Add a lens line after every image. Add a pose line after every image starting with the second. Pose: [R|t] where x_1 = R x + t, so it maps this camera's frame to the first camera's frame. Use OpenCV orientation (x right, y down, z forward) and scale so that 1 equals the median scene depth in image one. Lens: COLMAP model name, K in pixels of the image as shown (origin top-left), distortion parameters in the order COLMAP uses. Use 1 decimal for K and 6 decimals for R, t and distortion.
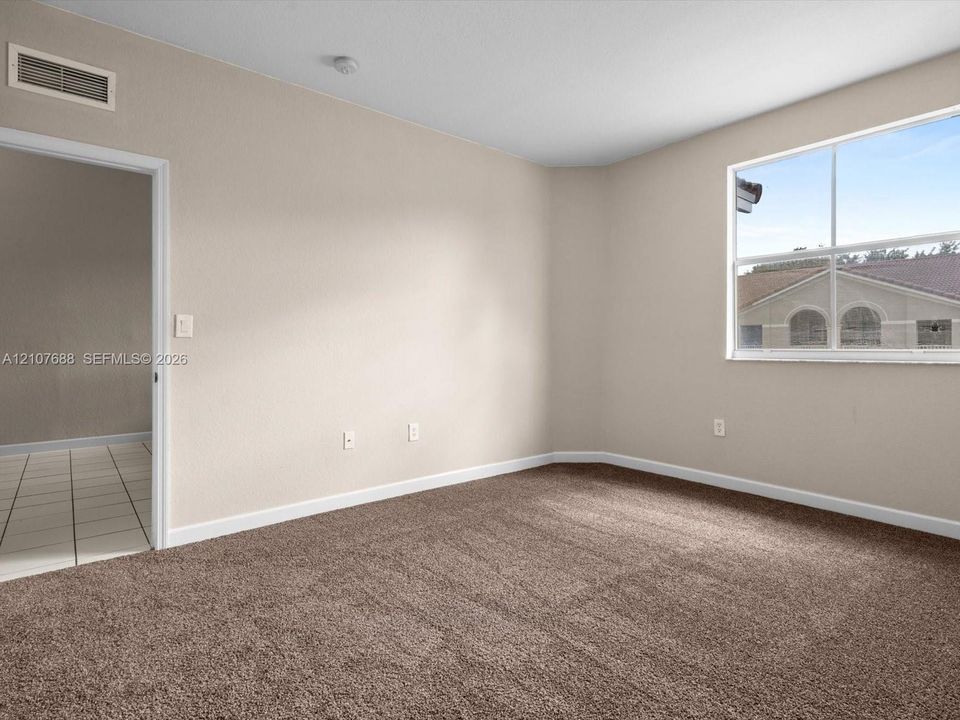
lens RADIAL K [[514.7, 0, 483.6], [0, 514.7, 341.8], [0, 0, 1]] dist [0.002996, 0.000087]
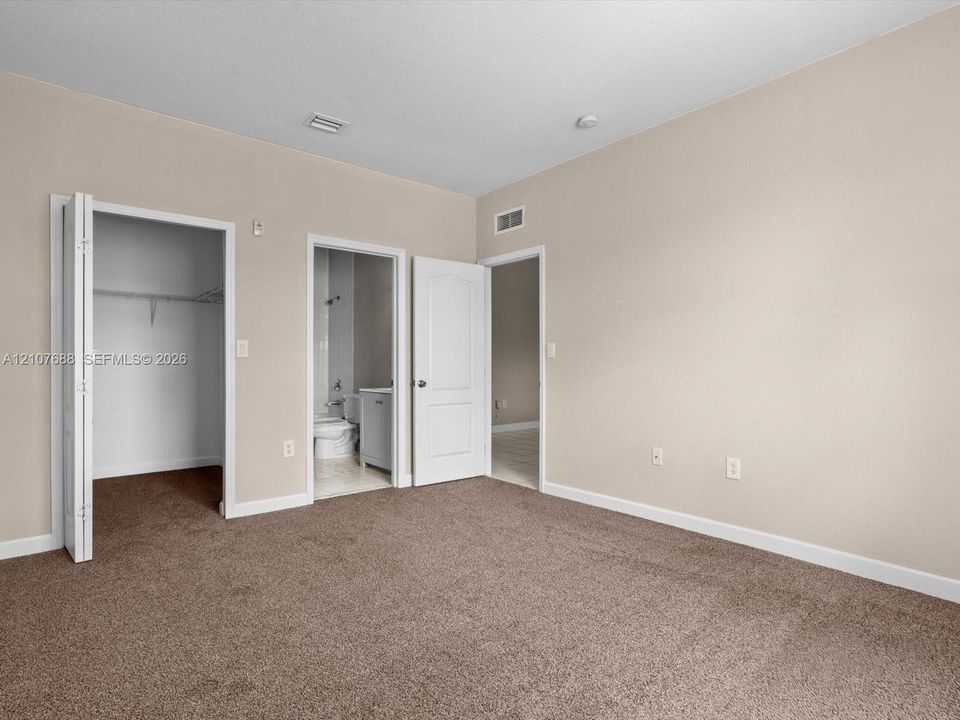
lens RADIAL K [[514.7, 0, 480.0], [0, 514.7, 361.9], [0, 0, 1]] dist [0.002996, 0.000087]
pose [[-0.003202, -0.001911, -0.999993, 1.034862], [0.003242, 0.999993, -0.001922, 0.004983], [0.999990, -0.003248, -0.003195, 0.882473]]
